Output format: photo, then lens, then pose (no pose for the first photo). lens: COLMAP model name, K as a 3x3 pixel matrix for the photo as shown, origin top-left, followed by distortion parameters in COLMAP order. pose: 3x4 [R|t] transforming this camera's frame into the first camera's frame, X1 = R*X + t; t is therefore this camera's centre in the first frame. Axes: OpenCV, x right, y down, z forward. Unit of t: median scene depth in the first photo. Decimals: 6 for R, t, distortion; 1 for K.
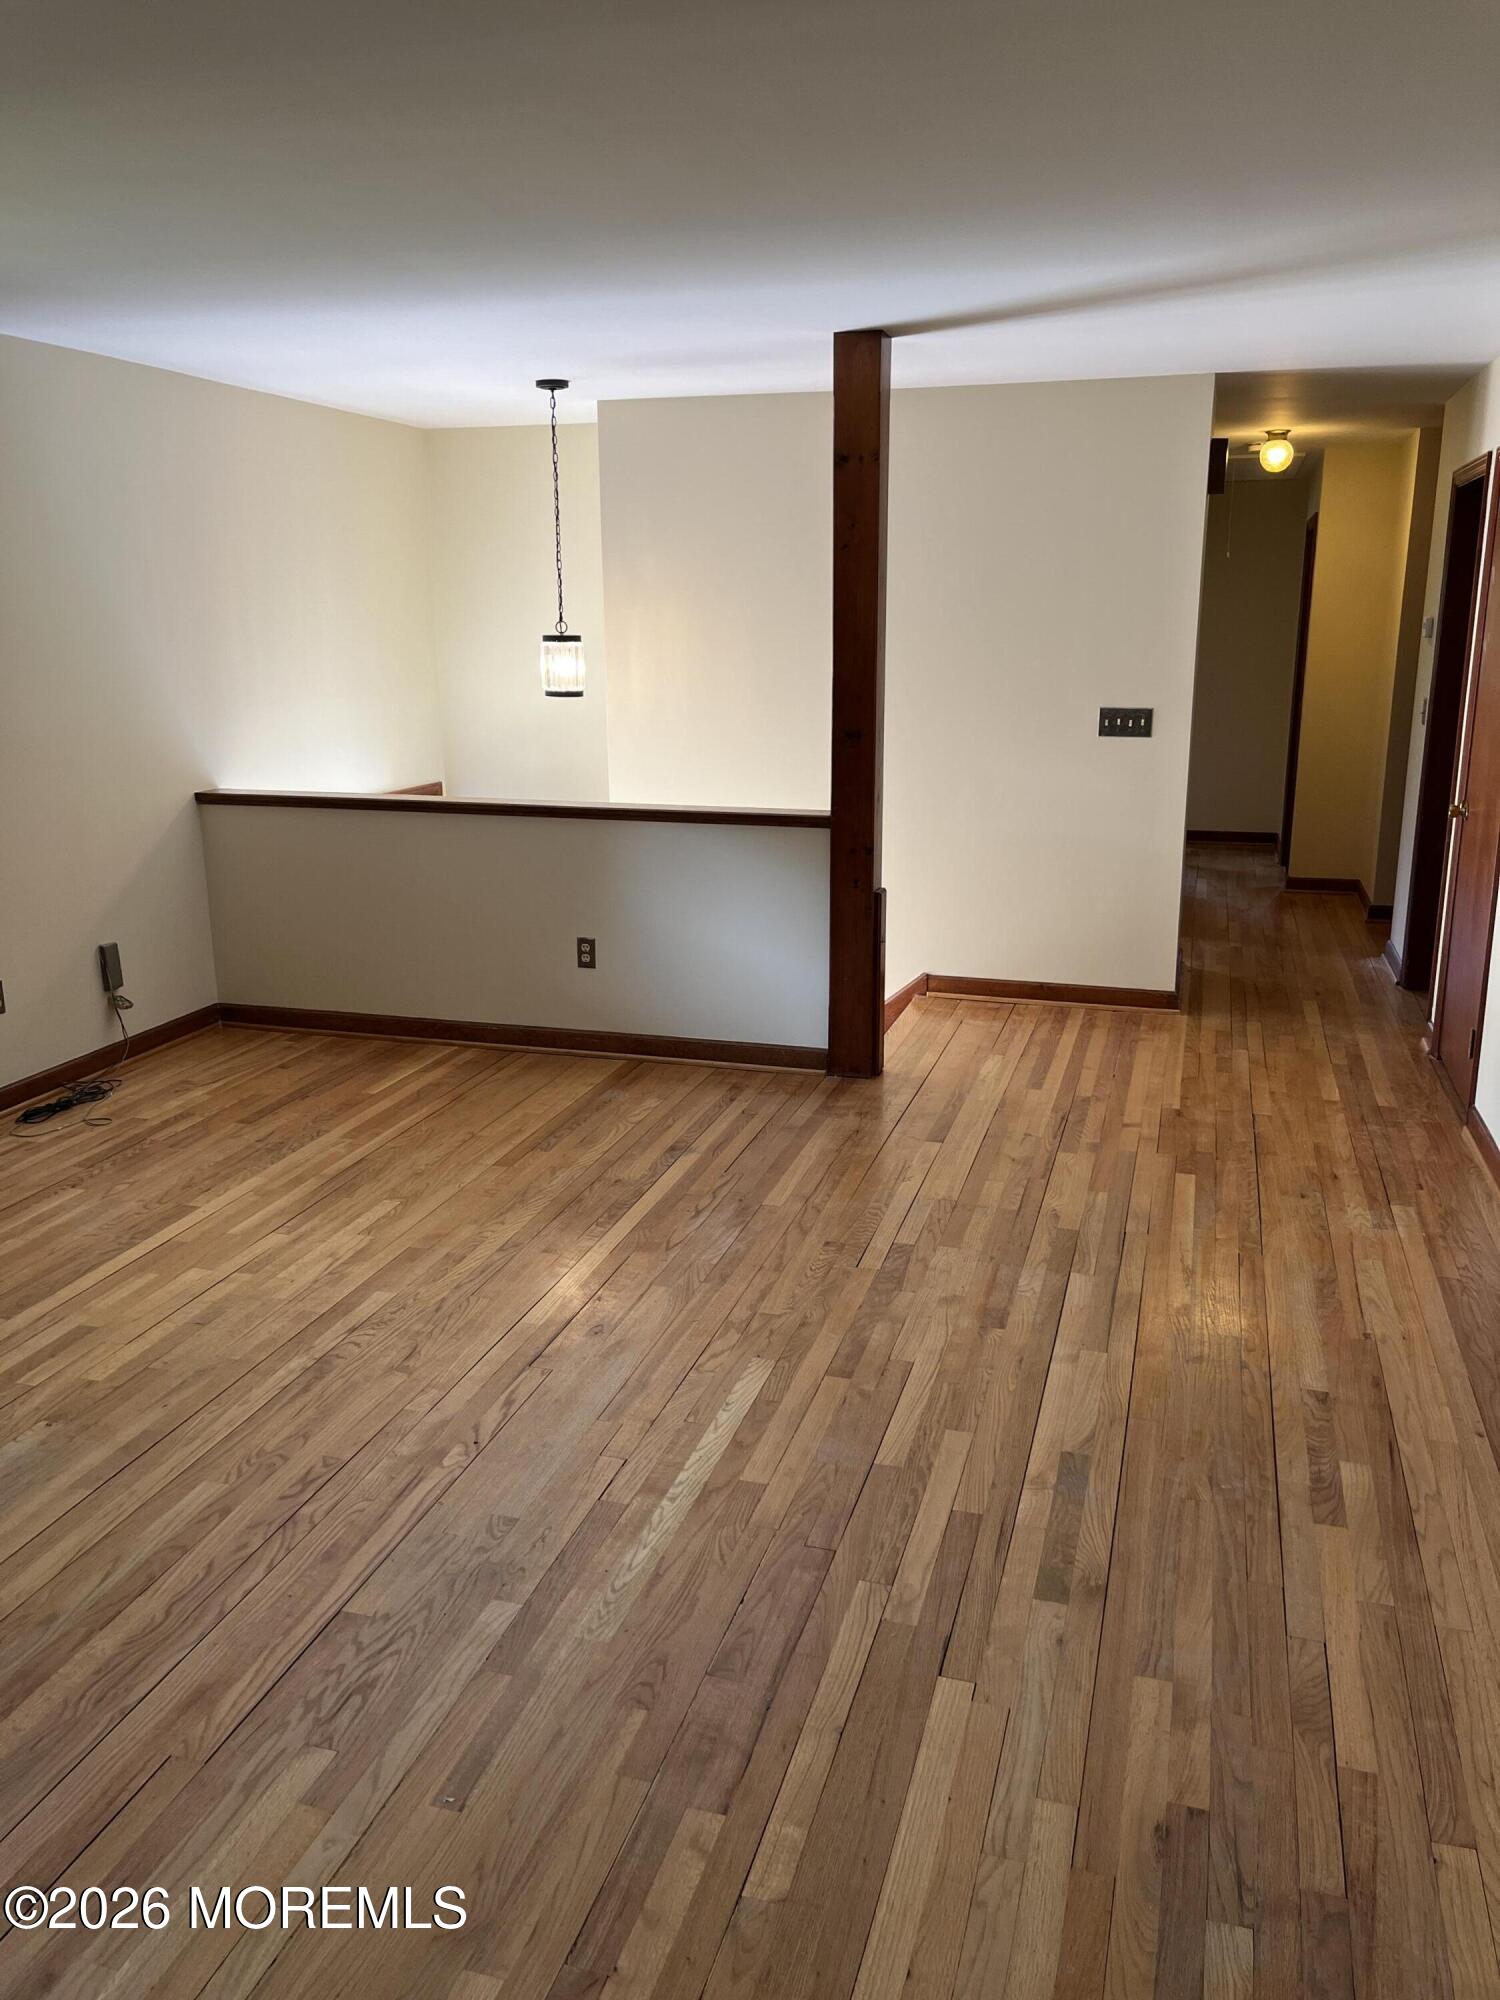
lens RADIAL K [[1511.8, 0, 752.9], [0, 1511.8, 999.0], [0, 0, 1]] dist [0.013977, -0.002177]
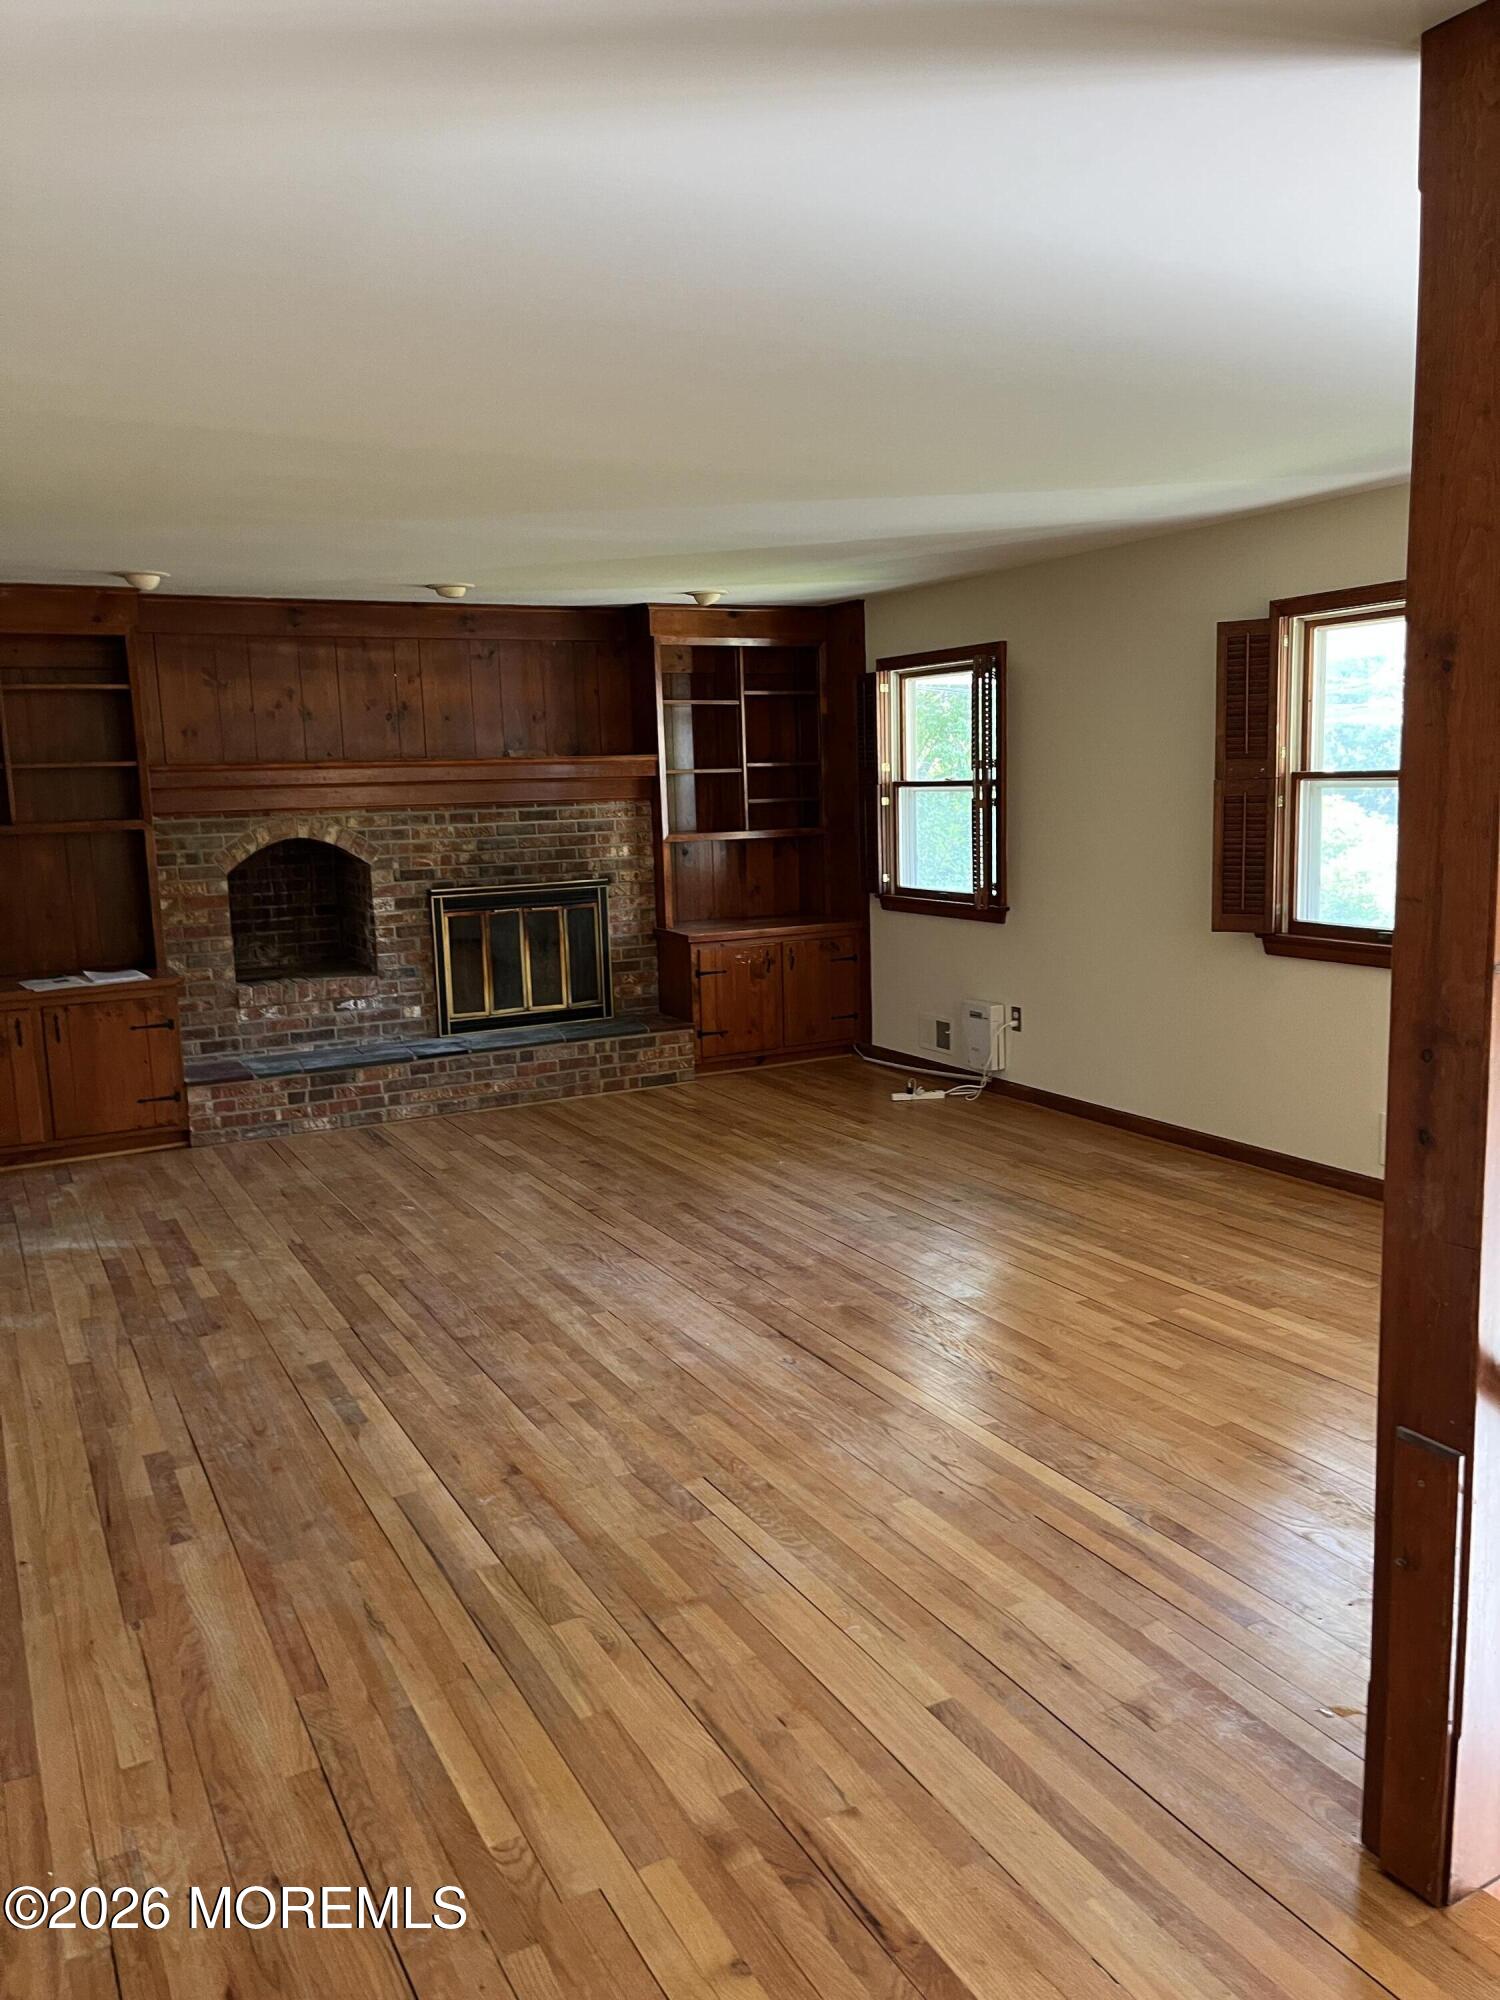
lens RADIAL K [[1511.8, 0, 751.1], [0, 1511.8, 999.9], [0, 0, 1]] dist [0.013977, -0.002177]
pose [[-0.709269, 0.130736, -0.692709, 0.696571], [-0.143542, 0.935281, 0.323490, -0.419957], [0.690169, 0.328874, -0.644599, 1.653584]]
